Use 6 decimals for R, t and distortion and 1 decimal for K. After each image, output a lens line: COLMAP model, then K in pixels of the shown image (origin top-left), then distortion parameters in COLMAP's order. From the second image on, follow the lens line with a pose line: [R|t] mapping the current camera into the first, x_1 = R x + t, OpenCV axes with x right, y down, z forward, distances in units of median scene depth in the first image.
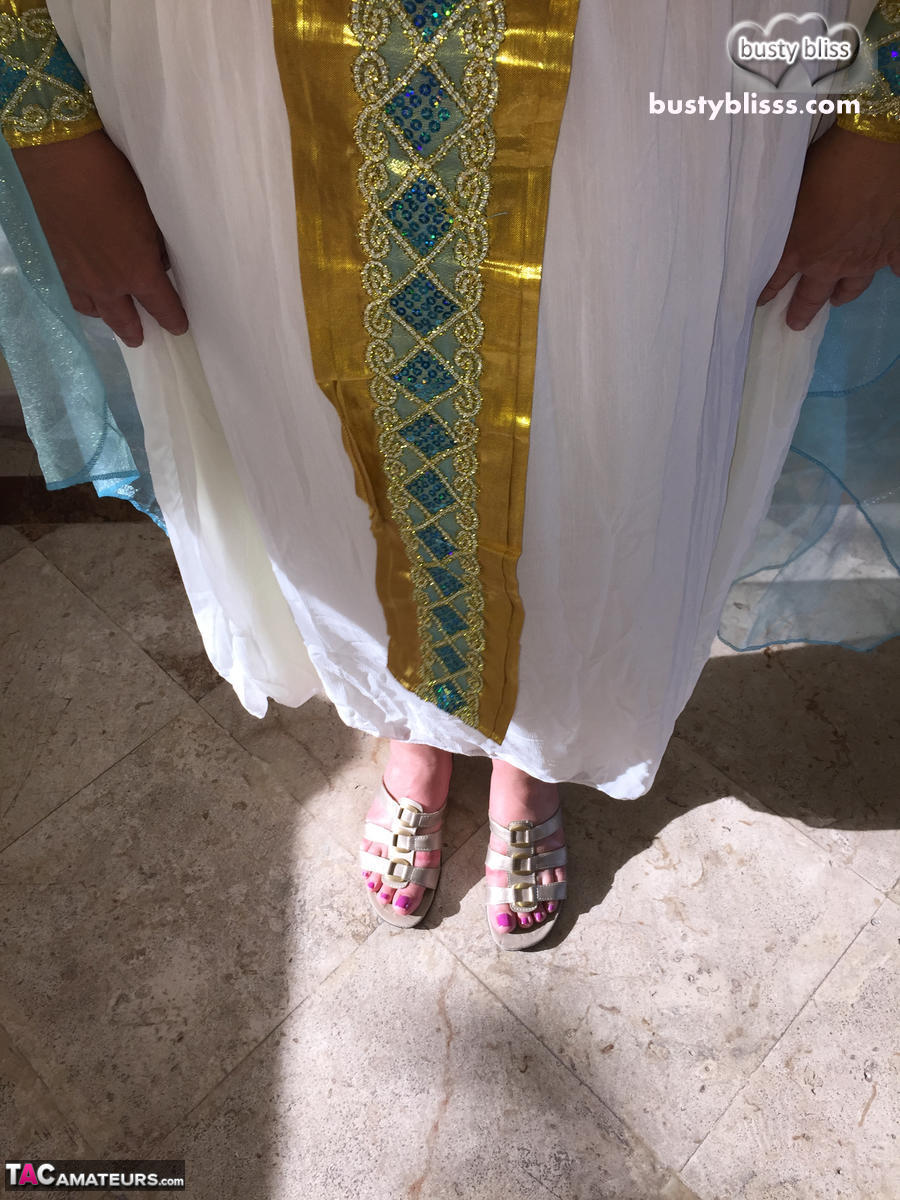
lens RADIAL K [[1020.5, 0, 442.7], [0, 1020.5, 602.7], [0, 0, 1]] dist [0.075128, -0.112778]
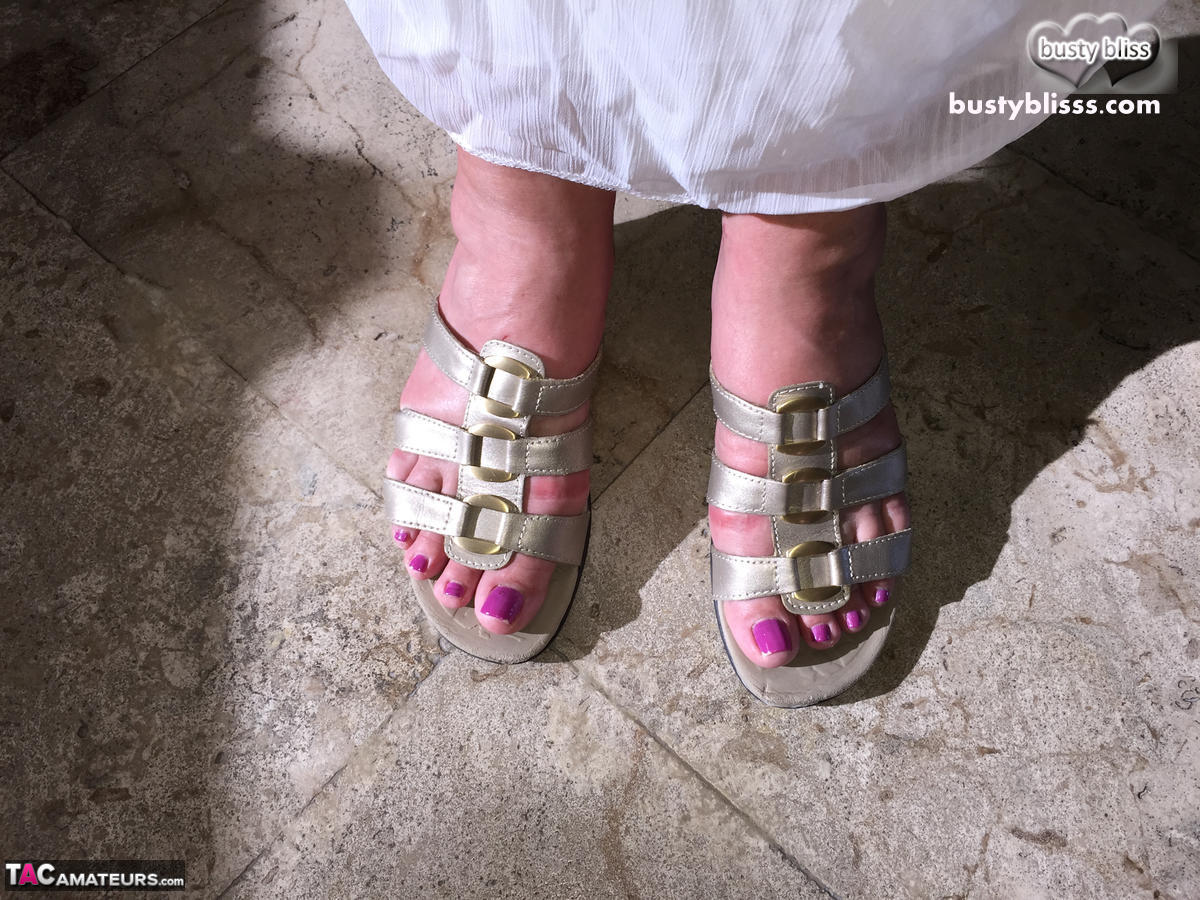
lens RADIAL K [[1020.5, 0, 595.6], [0, 1020.5, 448.7], [0, 0, 1]] dist [0.075128, -0.112778]
pose [[0.997378, -0.040564, 0.059931, -0.023582], [0.027836, 0.979463, 0.199692, 0.156135], [-0.066800, -0.197500, 0.978024, 0.620548]]
